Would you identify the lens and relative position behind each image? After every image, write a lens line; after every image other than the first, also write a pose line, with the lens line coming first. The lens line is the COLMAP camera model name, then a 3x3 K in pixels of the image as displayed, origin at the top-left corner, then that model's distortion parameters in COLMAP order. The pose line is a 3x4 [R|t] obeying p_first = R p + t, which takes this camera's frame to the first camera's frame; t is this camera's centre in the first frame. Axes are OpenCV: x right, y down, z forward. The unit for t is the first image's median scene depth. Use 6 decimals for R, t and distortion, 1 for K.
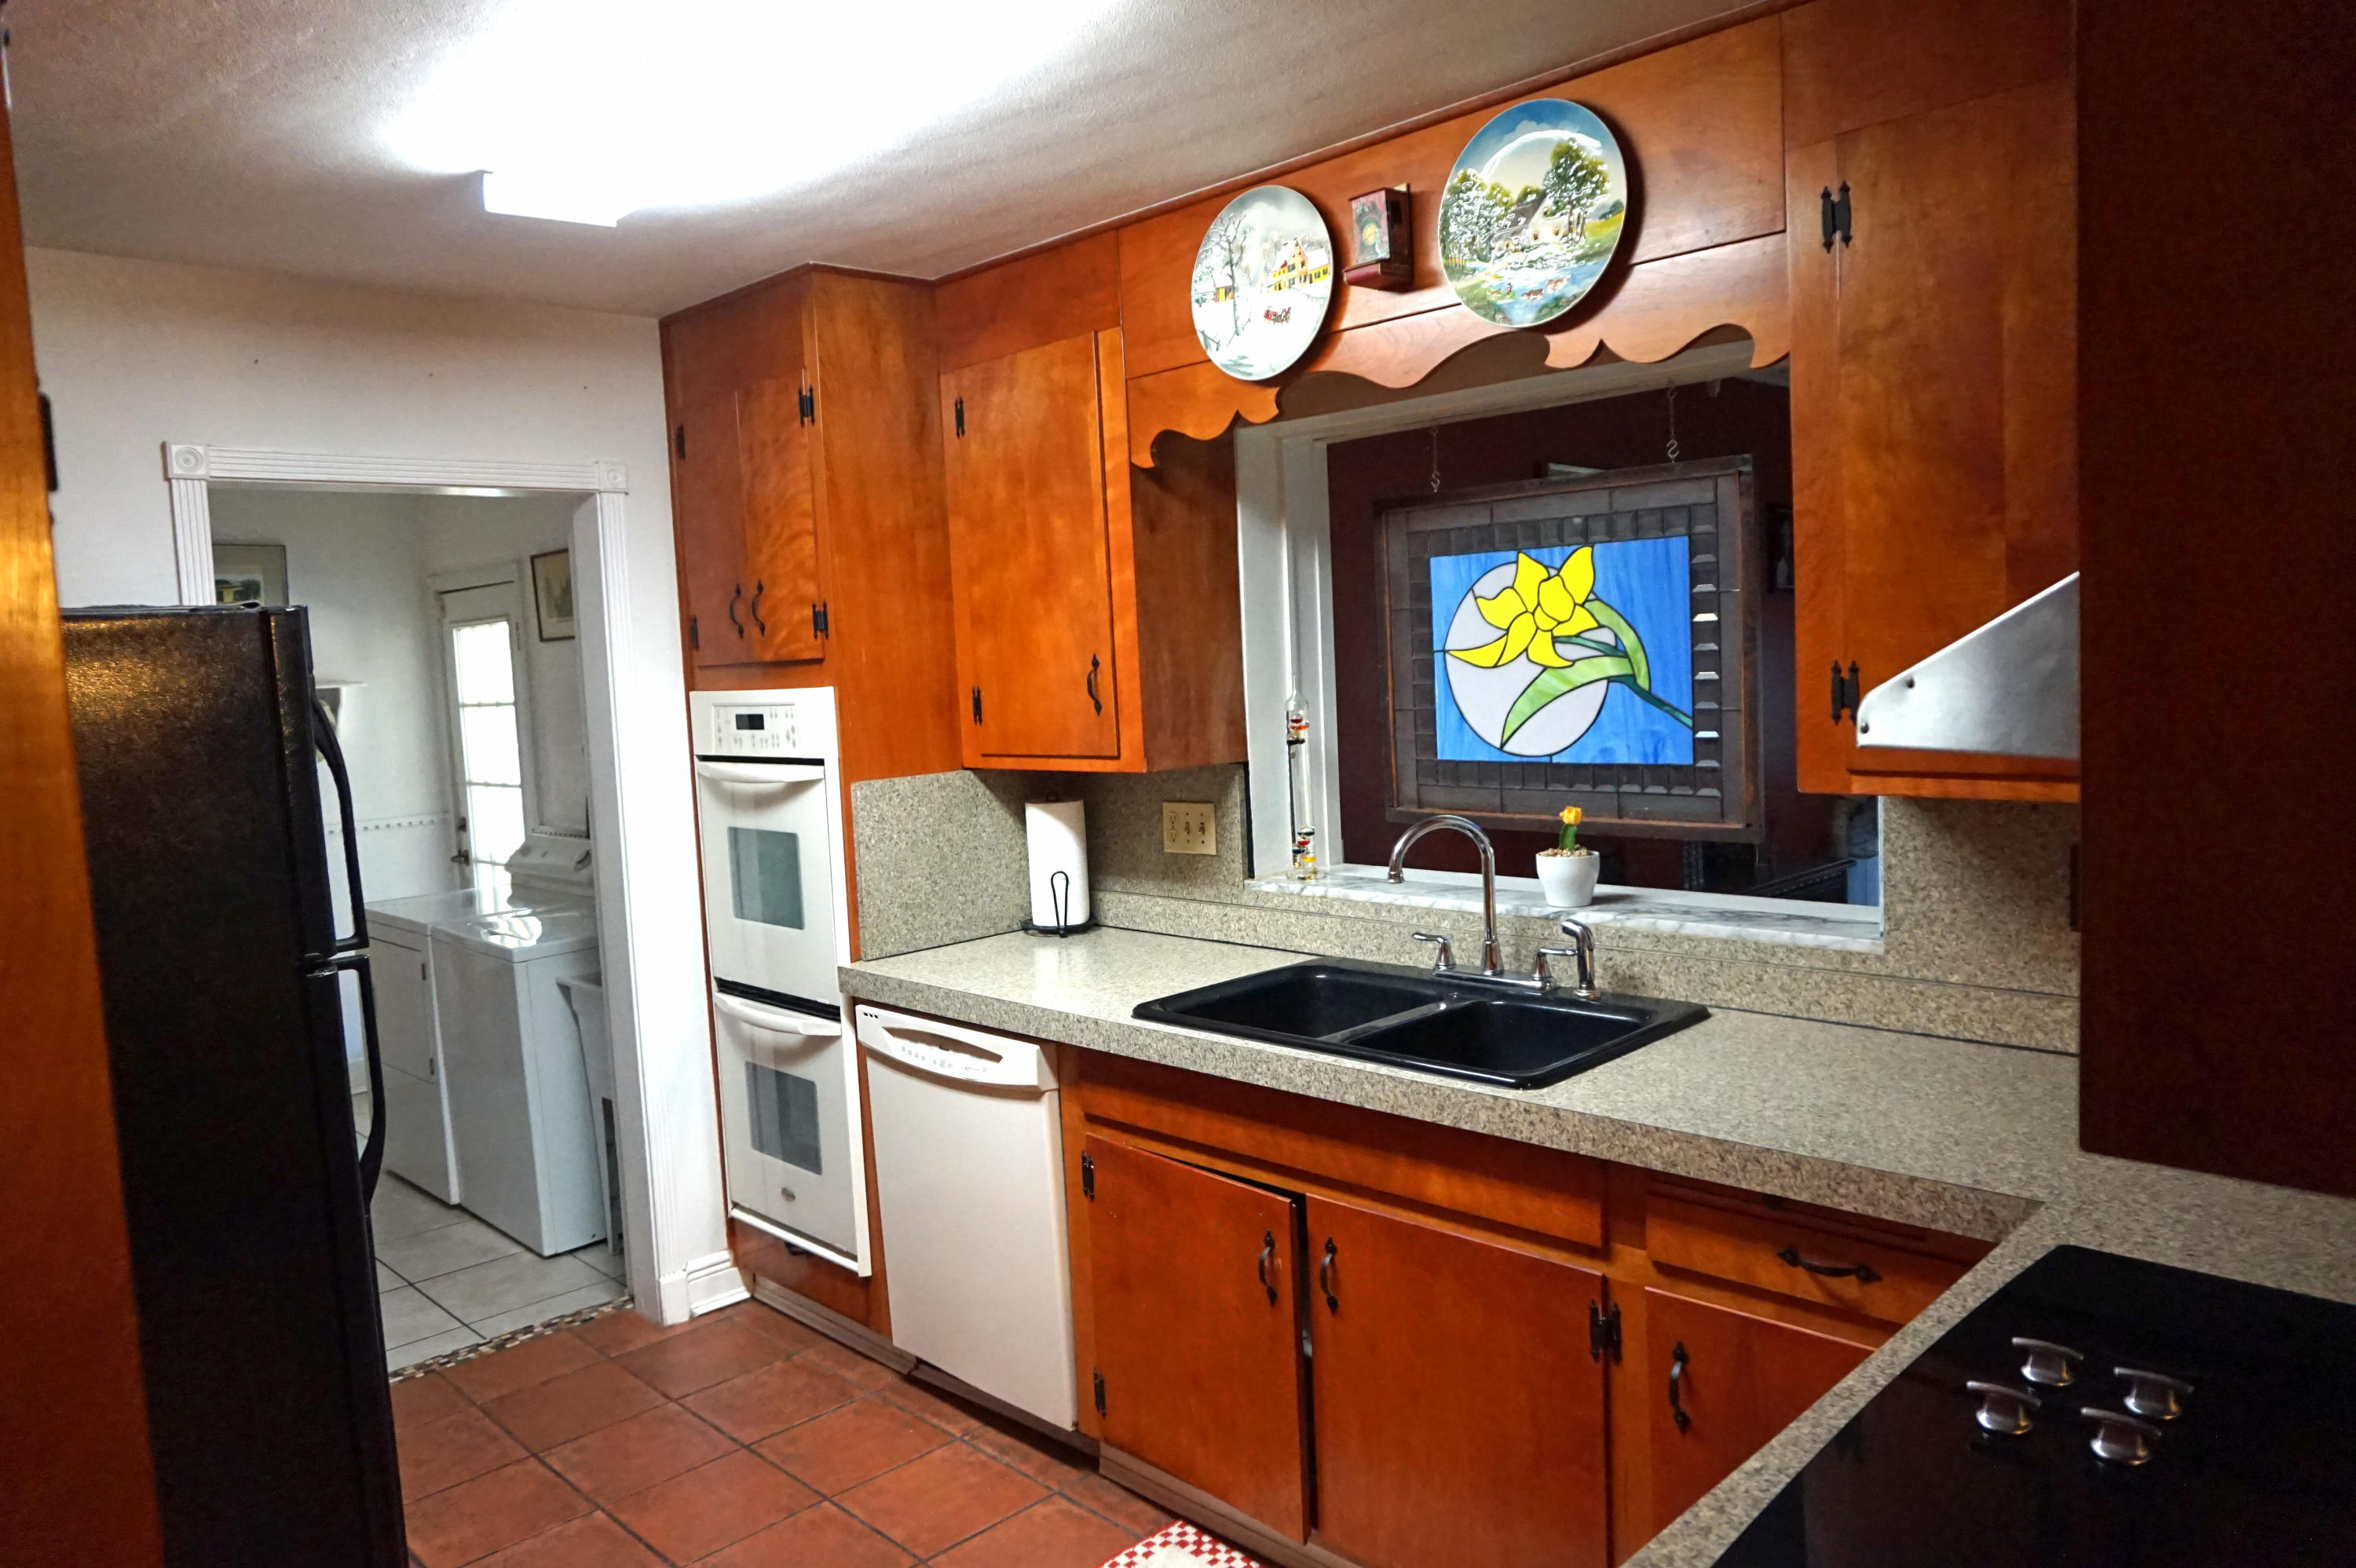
lens RADIAL K [[1622.7, 0, 1185.3], [0, 1622.7, 795.6], [0, 0, 1]] dist [-0.003890, 0.004751]
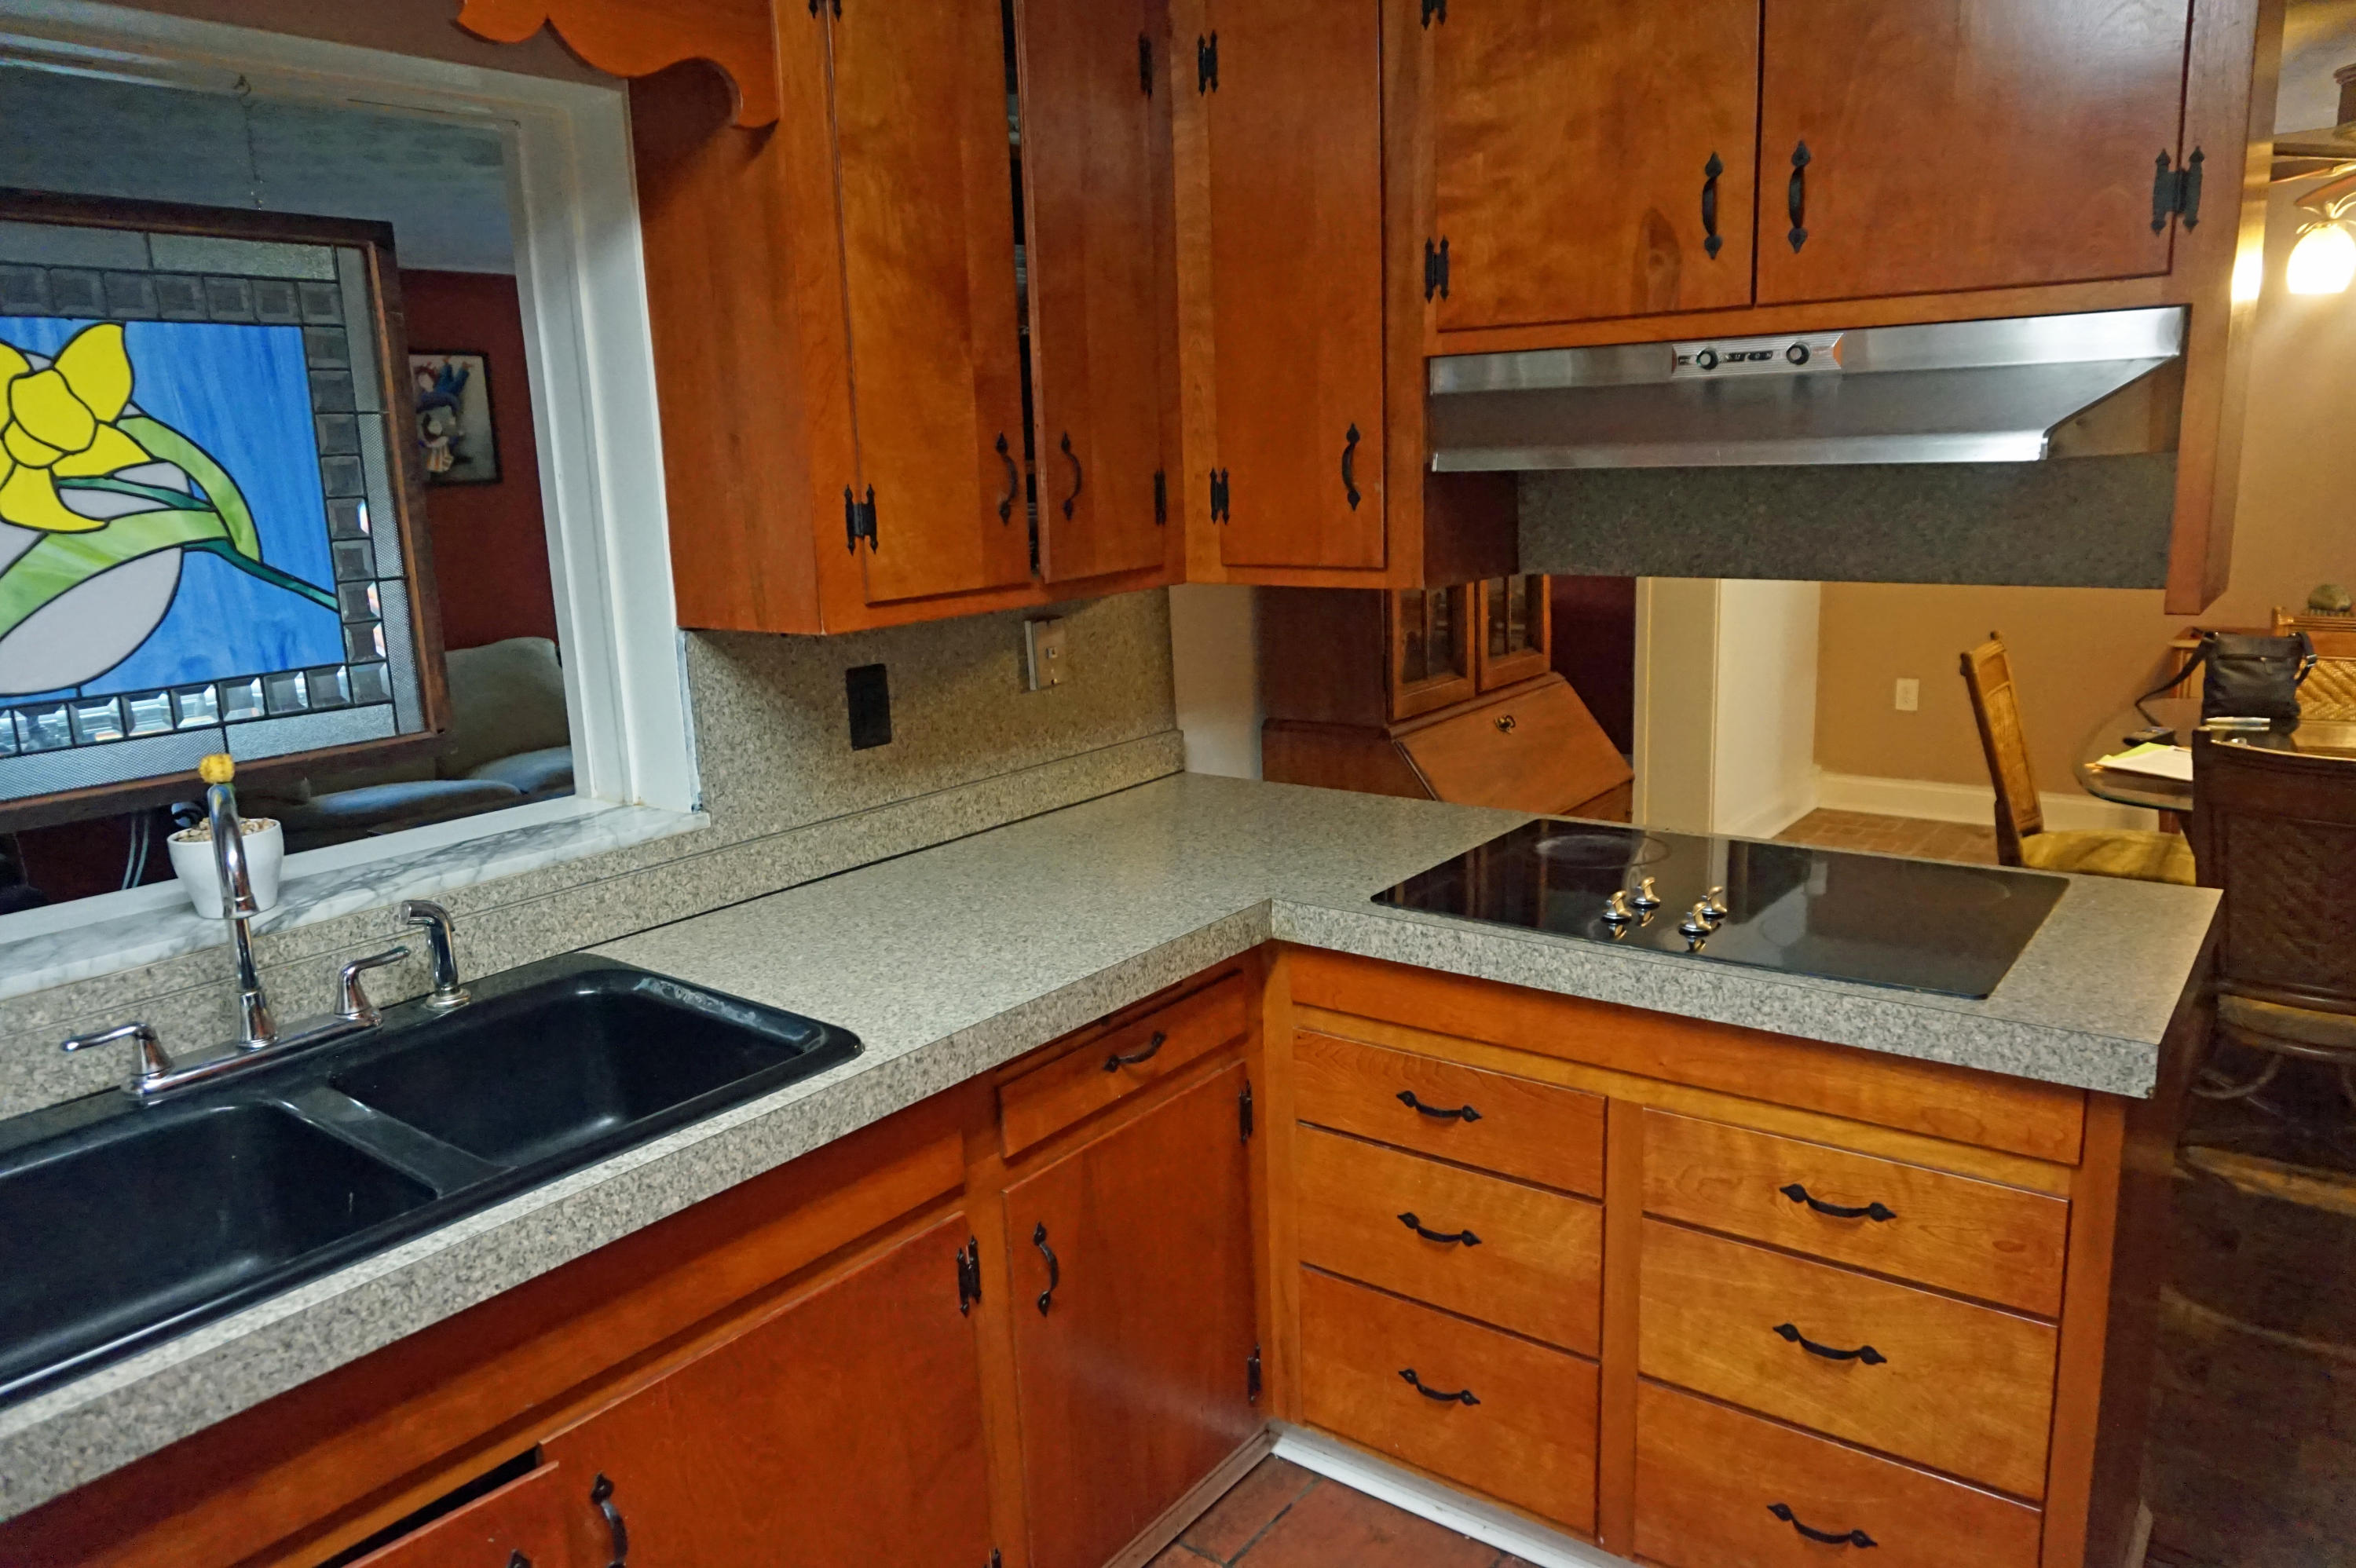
lens RADIAL K [[1622.7, 0, 1185.5], [0, 1622.7, 772.4], [0, 0, 1]] dist [-0.003890, 0.004751]
pose [[-0.126249, -0.149683, 0.980641, -0.487511], [0.134841, 0.976786, 0.166454, -0.046377], [-0.982791, 0.153245, -0.103135, 0.833172]]
